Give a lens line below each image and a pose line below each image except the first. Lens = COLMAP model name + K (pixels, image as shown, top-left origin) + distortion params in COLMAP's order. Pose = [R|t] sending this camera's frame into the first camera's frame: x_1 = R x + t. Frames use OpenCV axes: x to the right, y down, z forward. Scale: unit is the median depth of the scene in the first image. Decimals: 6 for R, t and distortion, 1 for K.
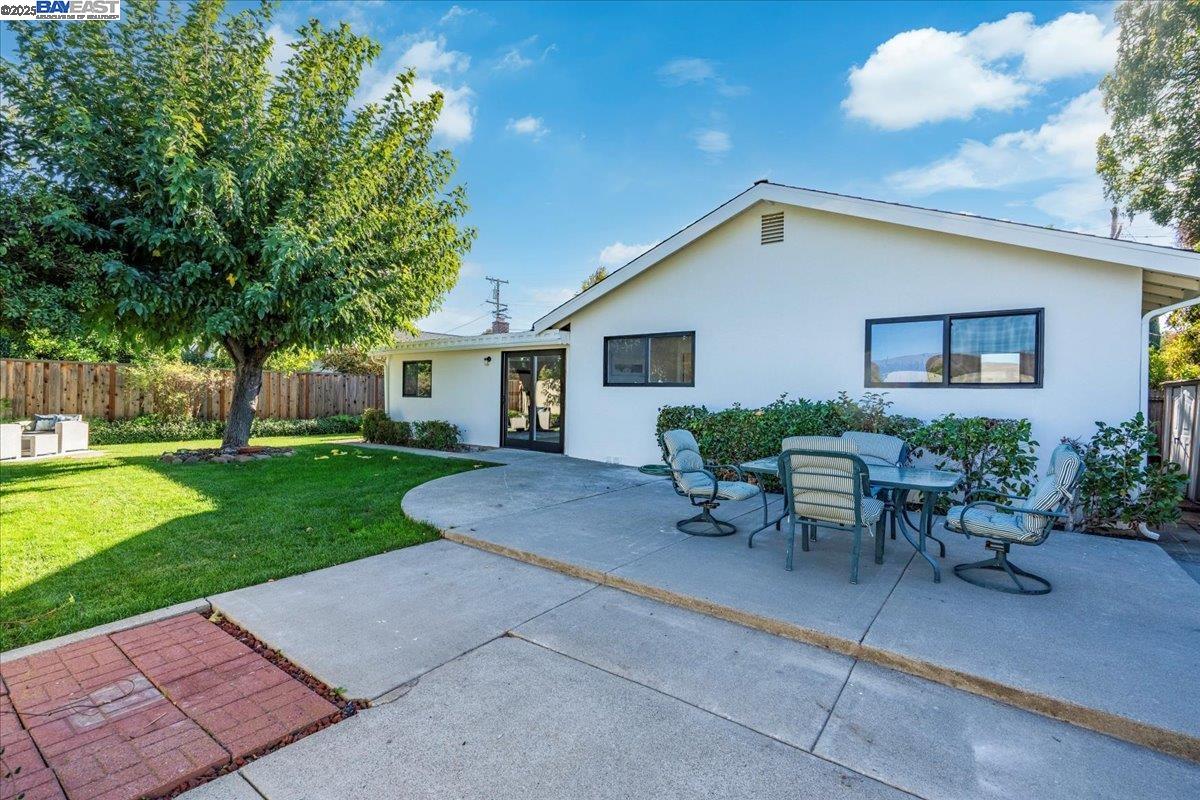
lens RADIAL K [[538.8, 0, 596.1], [0, 538.8, 400.6], [0, 0, 1]] dist [-0.005423, 0.002559]
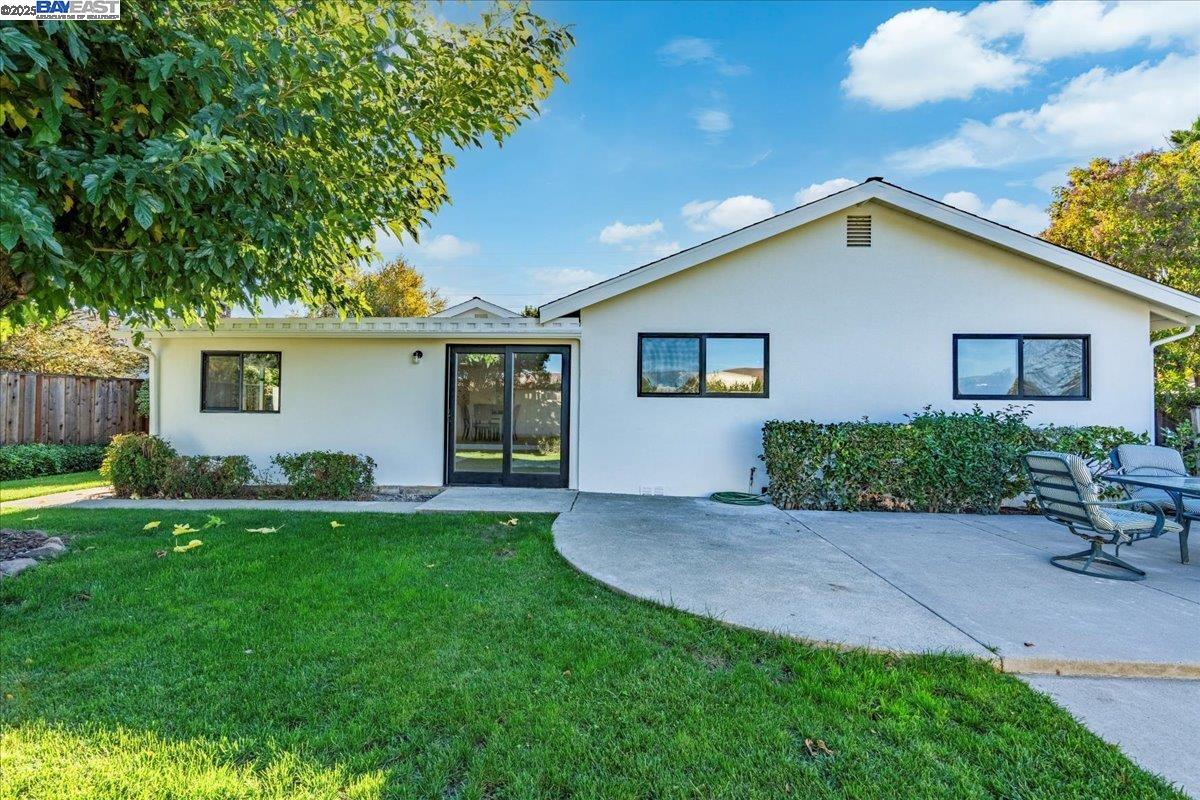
lens RADIAL K [[538.8, 0, 600.8], [0, 538.8, 396.3], [0, 0, 1]] dist [-0.005423, 0.002559]
pose [[0.818577, 0.006083, 0.574365, -0.436174], [0.009650, 0.999657, -0.024341, -0.007471], [-0.574316, 0.025468, 0.818237, 0.366042]]
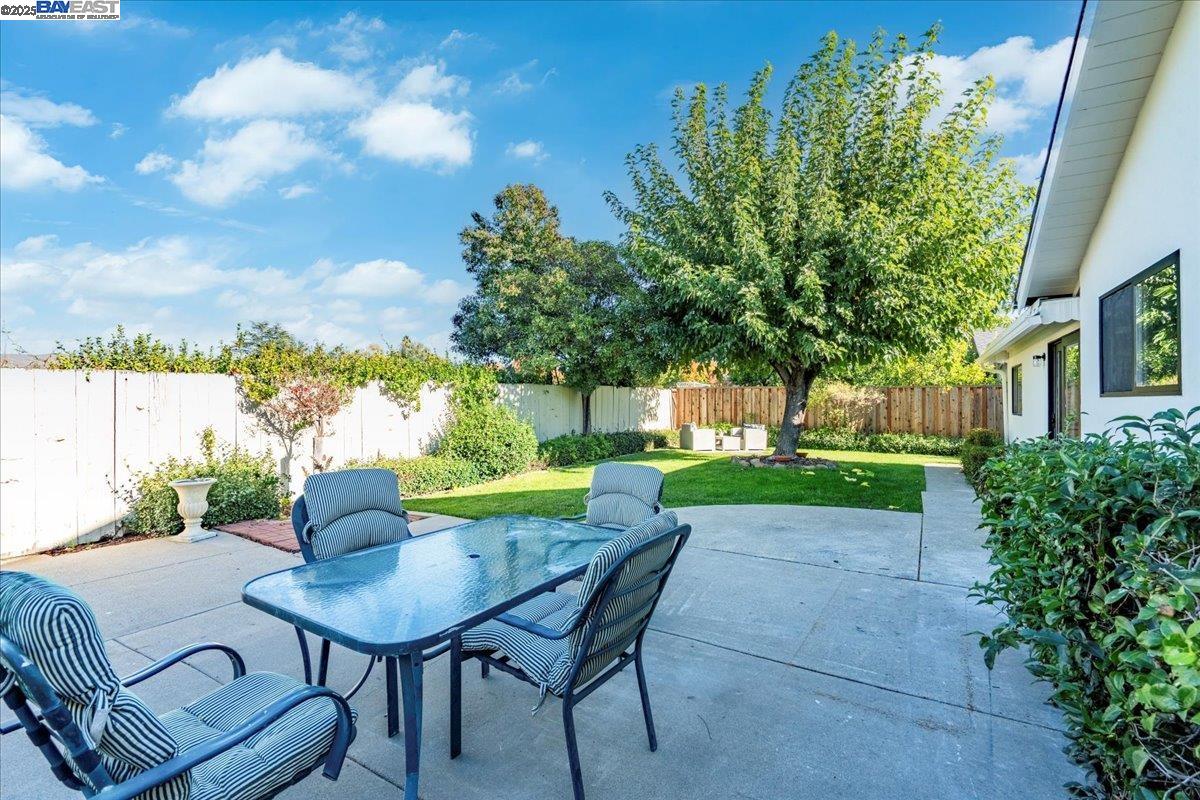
lens RADIAL K [[538.8, 0, 598.6], [0, 538.8, 404.8], [0, 0, 1]] dist [-0.005423, 0.002559]
pose [[0.094689, -0.007715, -0.995477, 0.420711], [-0.011542, 0.999894, -0.008847, -0.009640], [0.995440, 0.012327, 0.094590, 0.446907]]
